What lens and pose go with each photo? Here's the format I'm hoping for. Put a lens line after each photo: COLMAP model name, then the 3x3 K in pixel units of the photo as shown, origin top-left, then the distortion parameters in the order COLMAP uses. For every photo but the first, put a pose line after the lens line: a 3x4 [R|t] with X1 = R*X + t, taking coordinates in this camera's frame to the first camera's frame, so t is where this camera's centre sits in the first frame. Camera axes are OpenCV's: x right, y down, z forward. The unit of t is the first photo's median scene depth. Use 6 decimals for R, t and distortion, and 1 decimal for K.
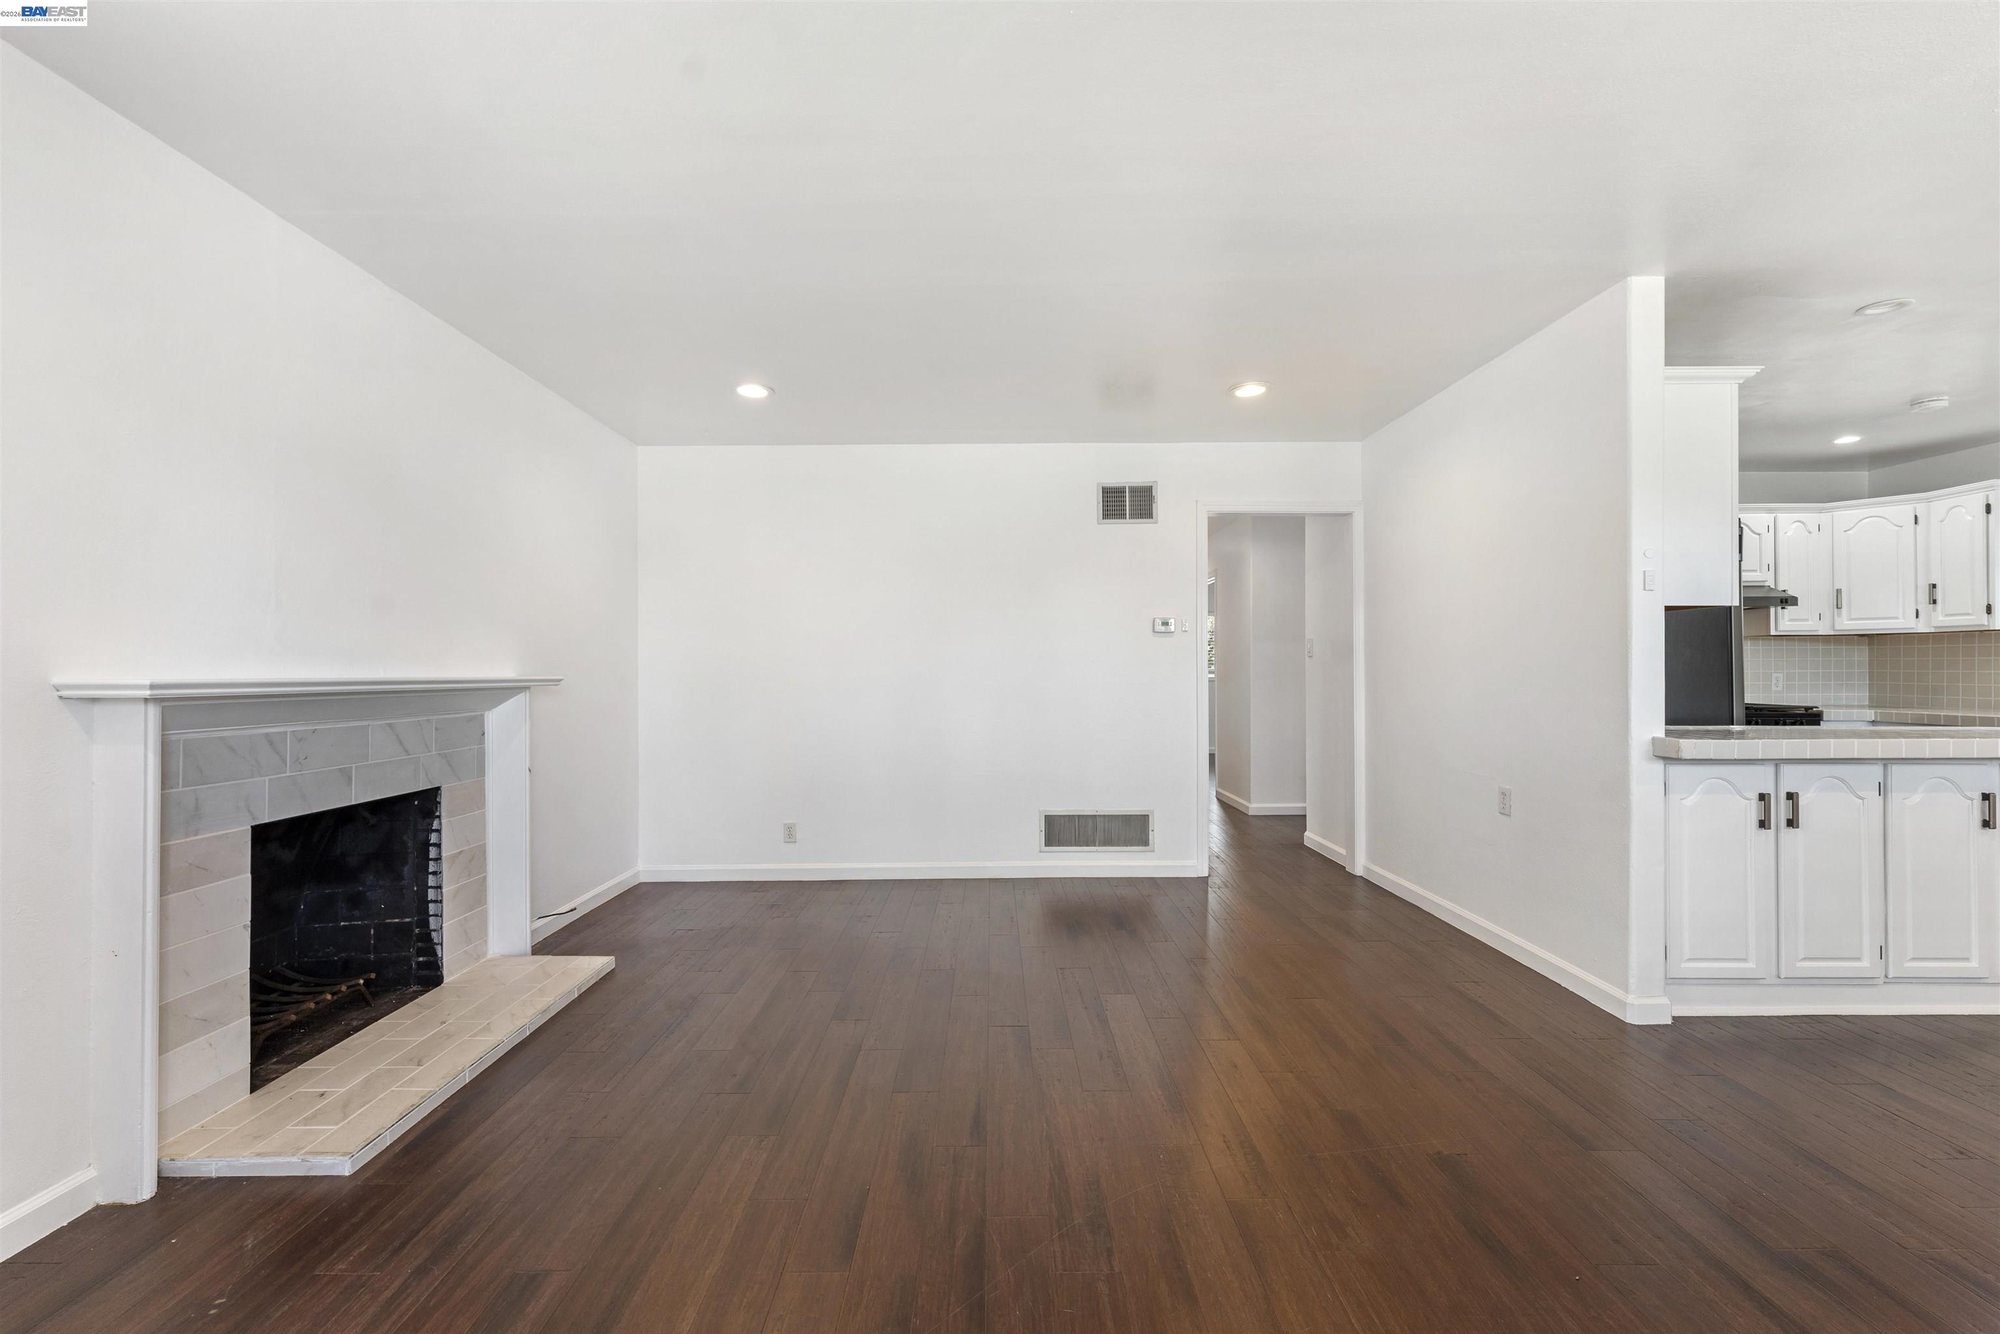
lens RADIAL K [[814.7, 0, 996.0], [0, 814.7, 671.2], [0, 0, 1]] dist [0.000060, 0.000785]
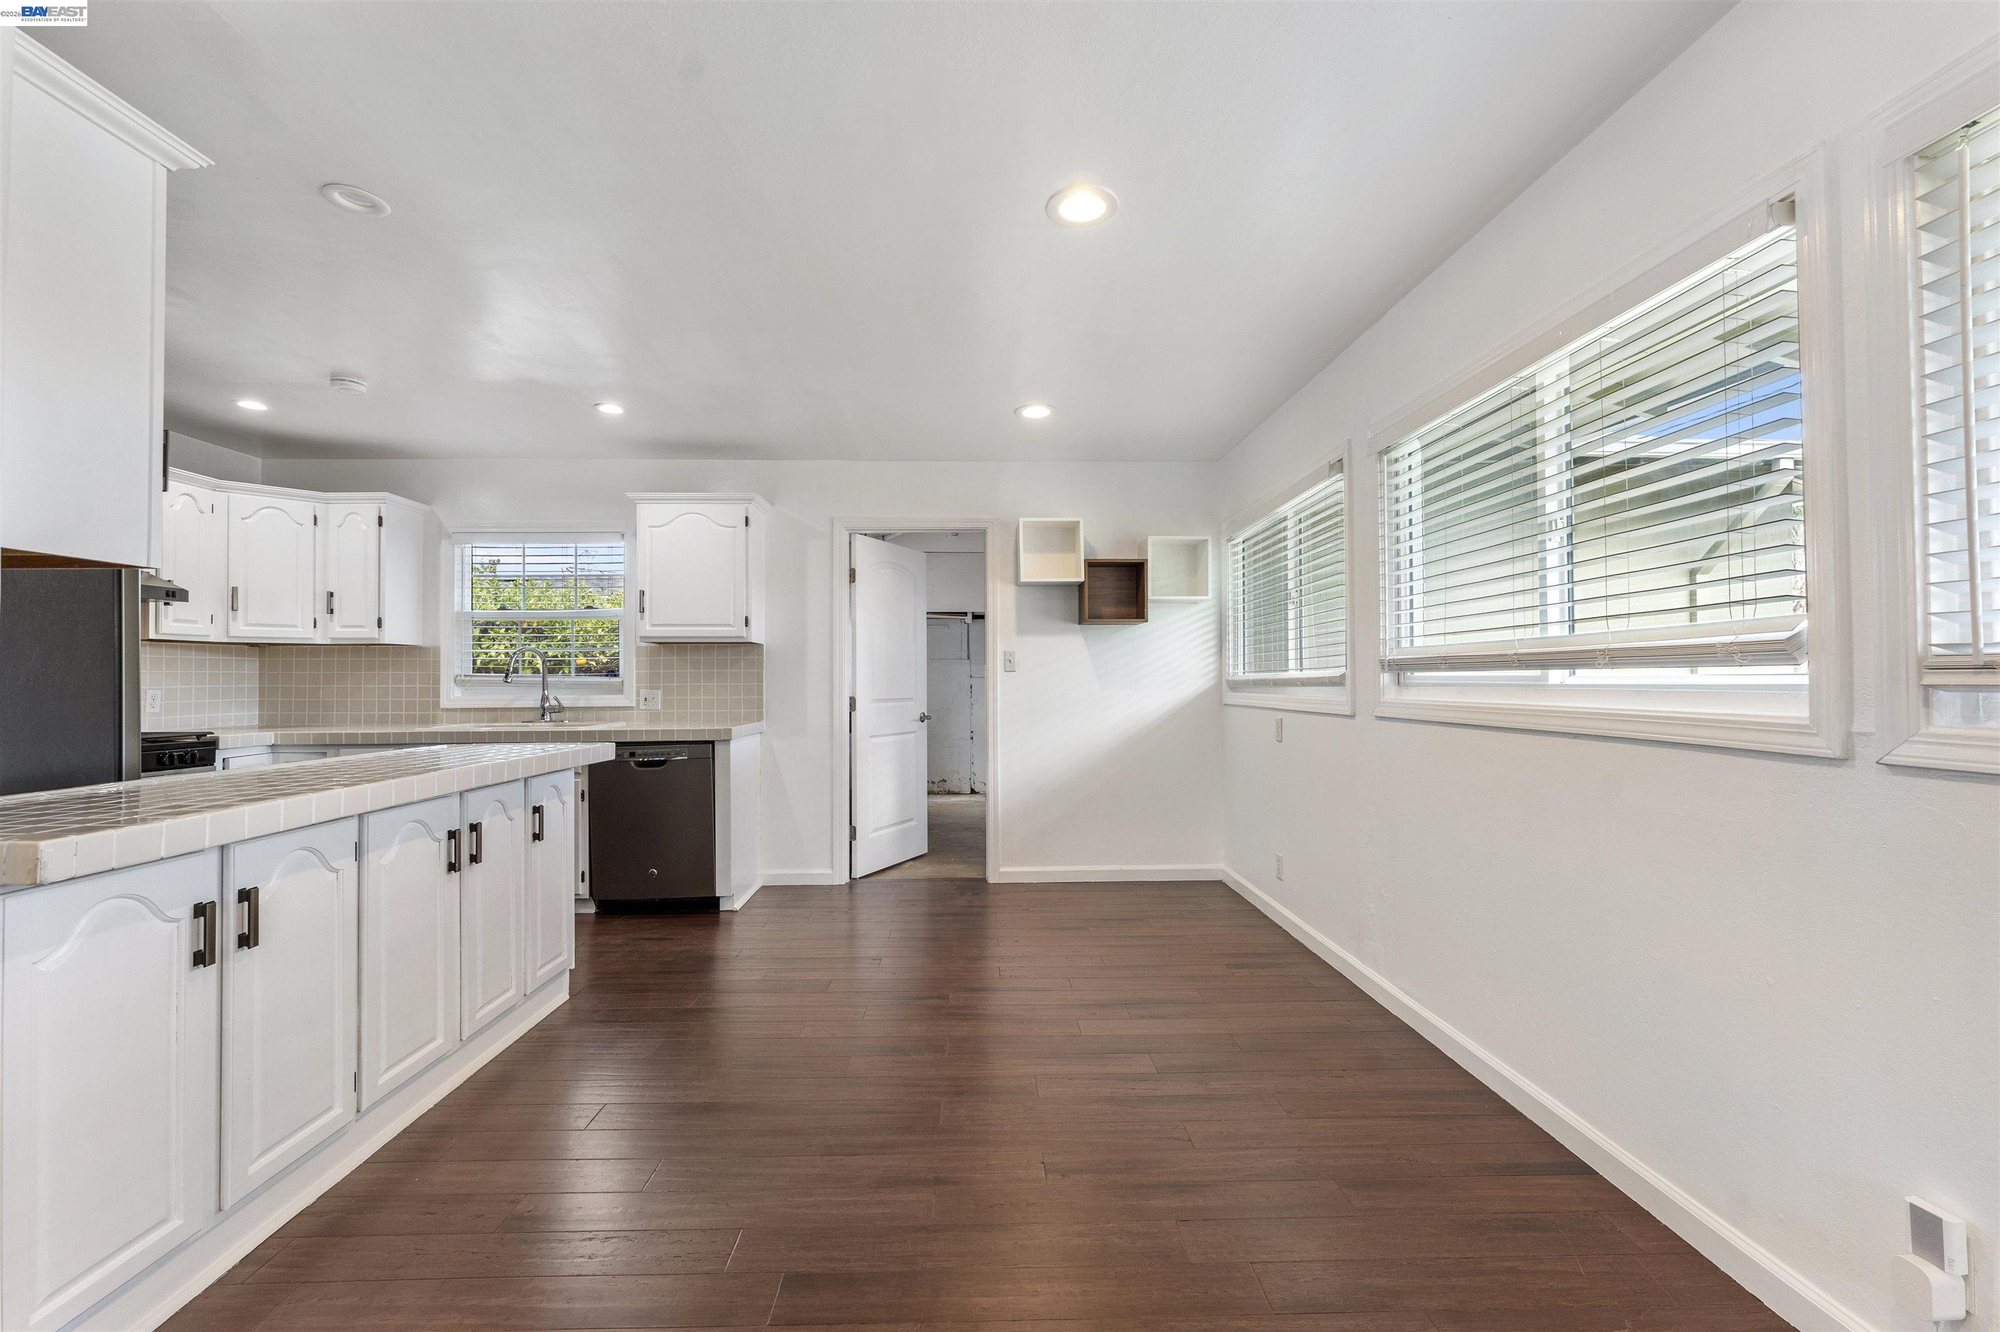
lens RADIAL K [[811.6, 0, 995.5], [0, 811.6, 663.8], [0, 0, 1]] dist [-0.000576, 0.000013]
pose [[-0.025286, 0.022273, 0.999432, 0.219082], [0.005867, 0.999738, -0.022132, -0.000615], [-0.999663, 0.005304, -0.025410, 0.281554]]
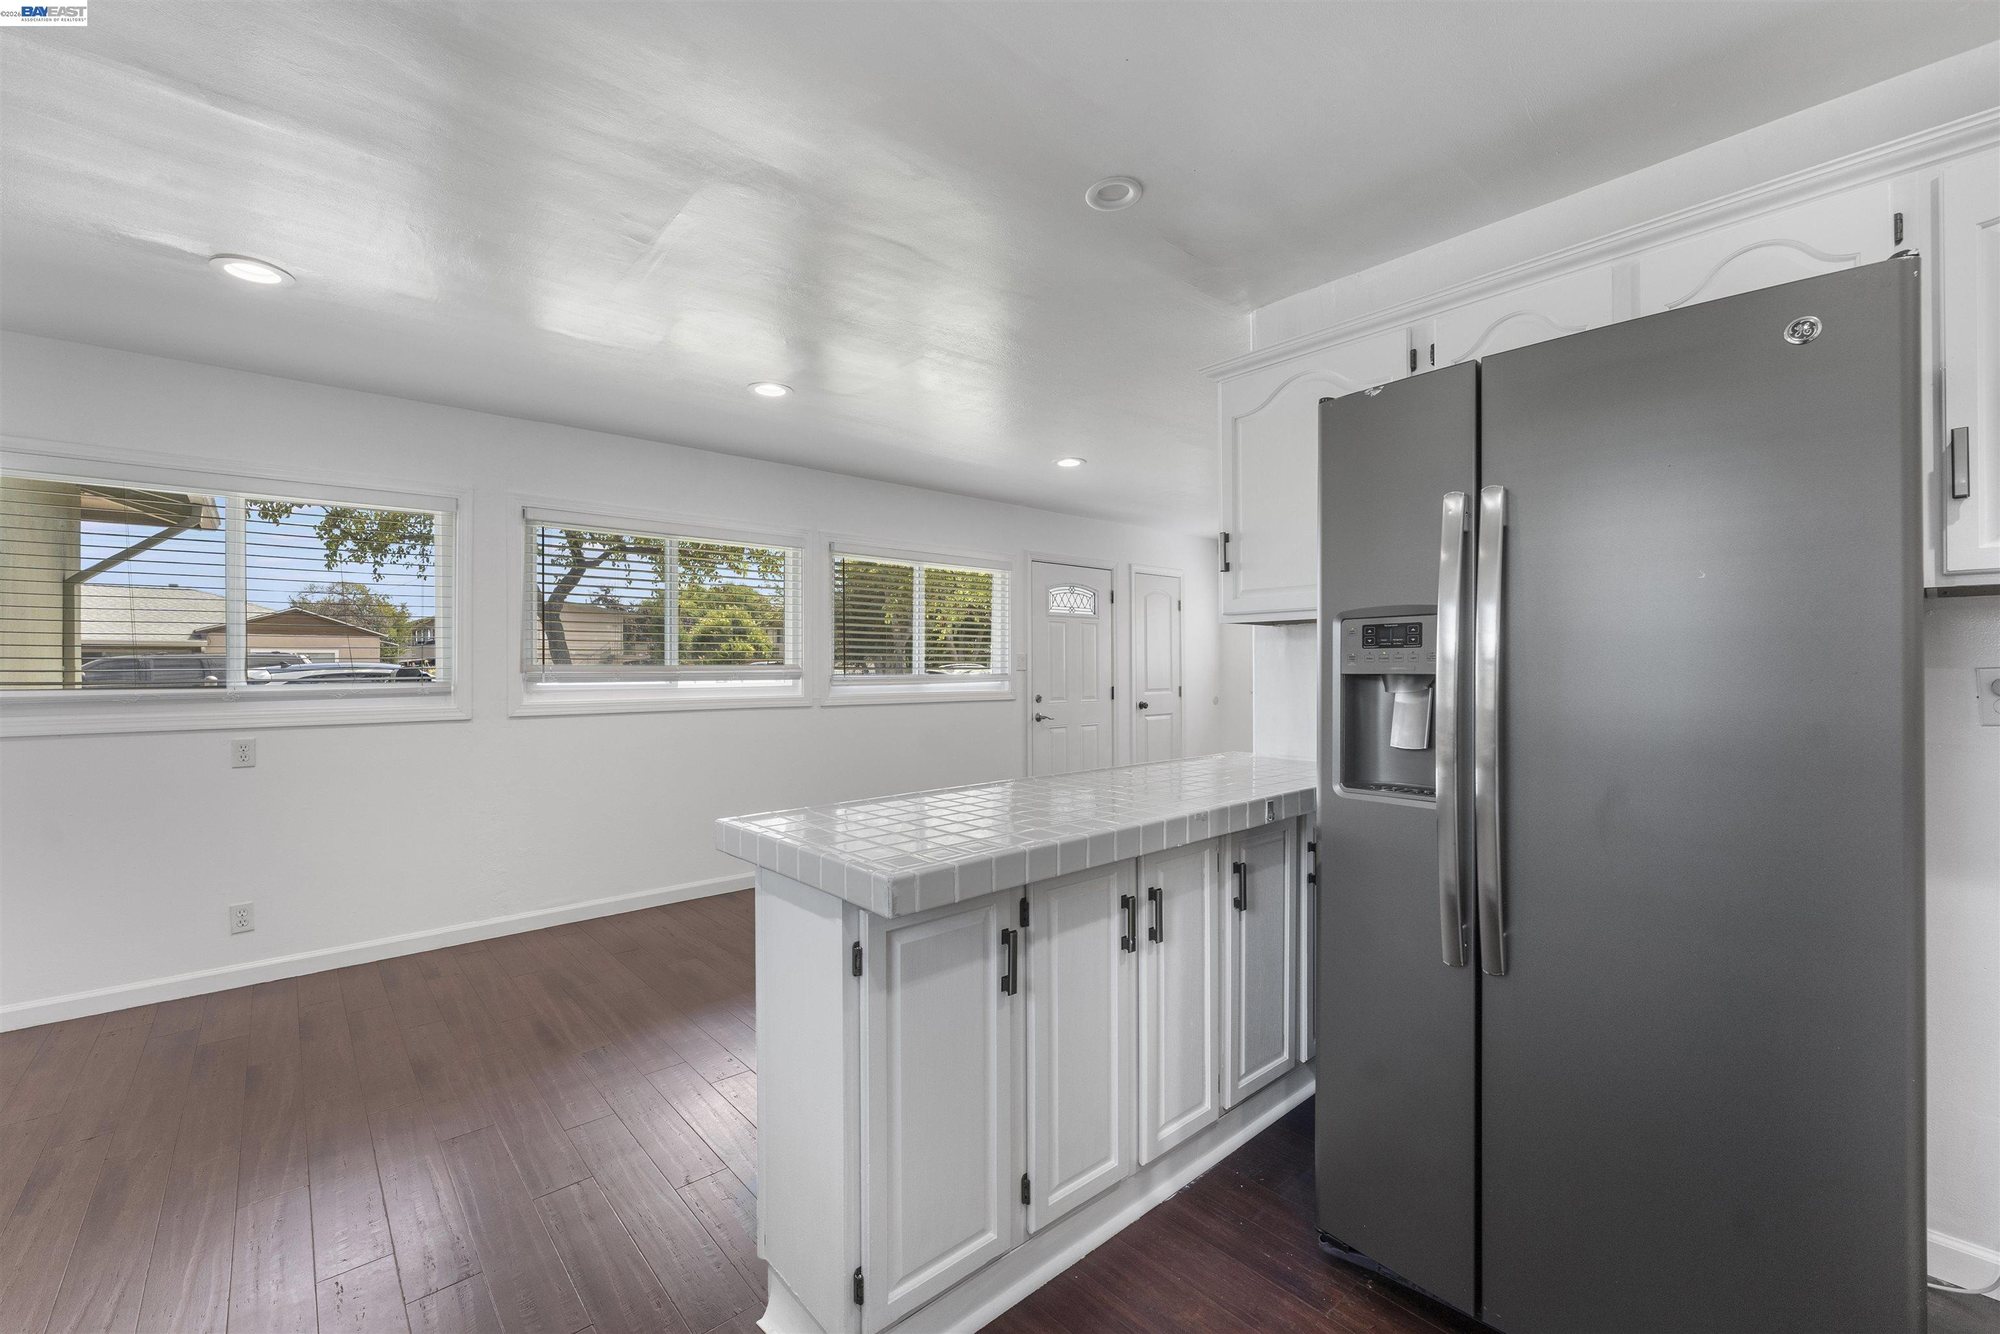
lens RADIAL K [[814.7, 0, 996.0], [0, 814.7, 671.2], [0, 0, 1]] dist [0.000060, 0.000785]
pose [[-0.756405, 0.010676, -0.654016, 1.075780], [0.007630, 0.999943, 0.007498, -0.021077], [0.654059, 0.000682, -0.756443, 0.960936]]
